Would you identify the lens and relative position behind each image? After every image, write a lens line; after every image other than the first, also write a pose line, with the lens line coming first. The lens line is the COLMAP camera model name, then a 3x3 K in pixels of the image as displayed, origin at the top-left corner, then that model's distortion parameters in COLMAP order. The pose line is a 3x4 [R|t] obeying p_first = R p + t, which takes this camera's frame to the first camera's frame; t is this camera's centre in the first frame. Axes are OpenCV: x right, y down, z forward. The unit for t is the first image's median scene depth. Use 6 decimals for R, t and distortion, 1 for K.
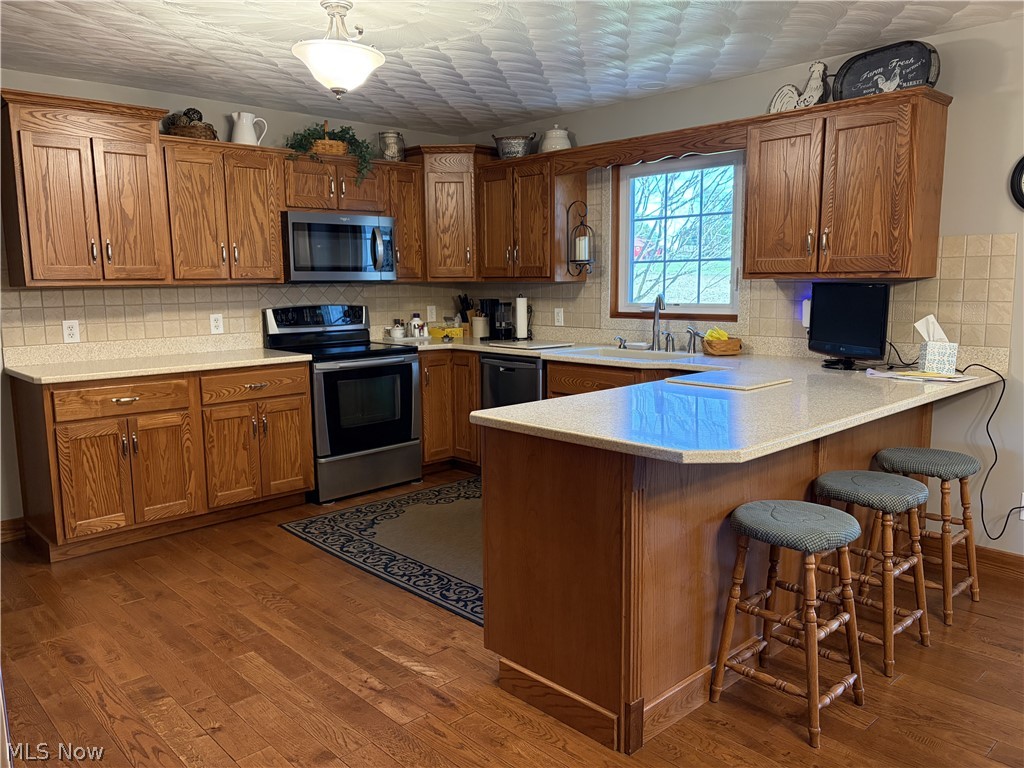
lens RADIAL K [[769.0, 0, 519.0], [0, 769.0, 385.3], [0, 0, 1]] dist [0.041208, -0.045998]
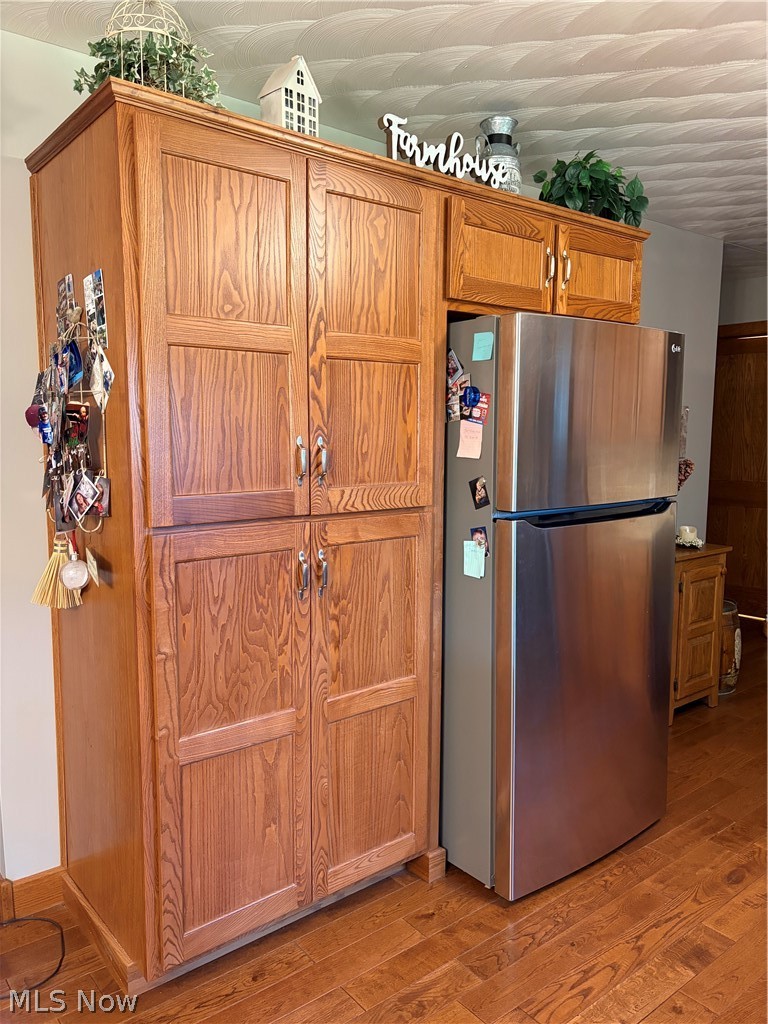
lens RADIAL K [[769.0, 0, 383.2], [0, 769.0, 511.8], [0, 0, 1]] dist [0.041208, -0.045998]
pose [[-0.081245, 0.119496, -0.989505, 0.195891], [-0.134356, 0.982412, 0.129671, -0.078457], [0.987597, 0.143481, -0.063761, 0.429728]]
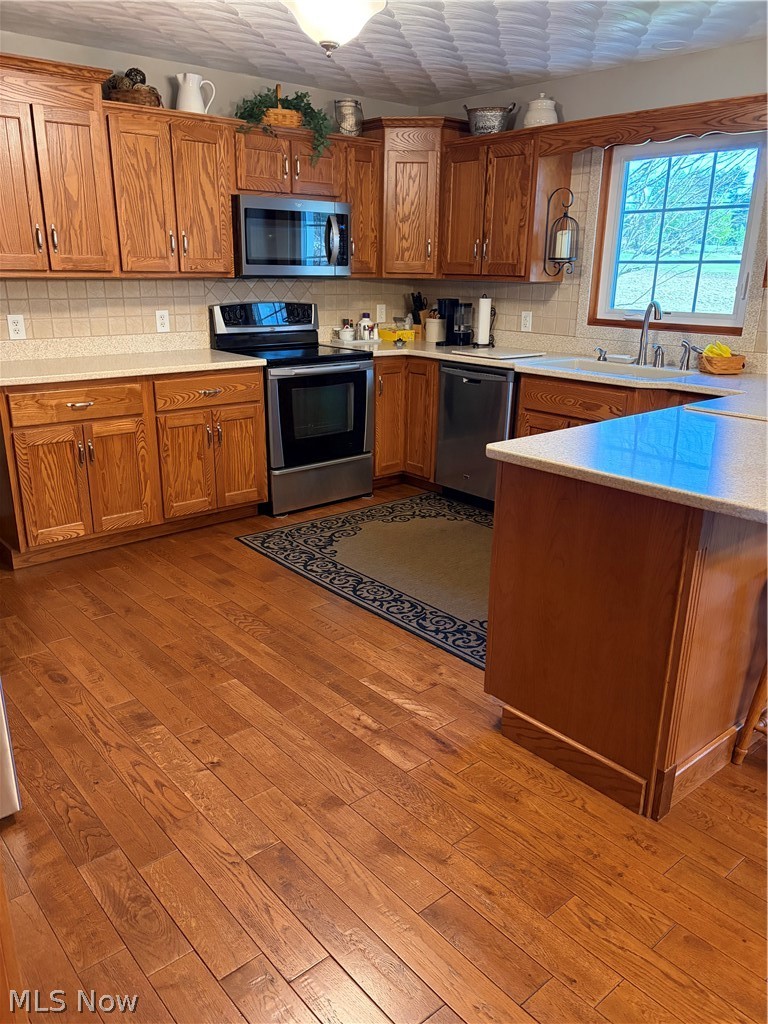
lens RADIAL K [[769.0, 0, 381.3], [0, 769.0, 519.0], [0, 0, 1]] dist [0.041208, -0.045998]
pose [[0.998073, 0.039602, -0.047769, -0.088731], [-0.030545, 0.983682, 0.177307, -0.021660], [0.054011, -0.175506, 0.982996, 0.067740]]
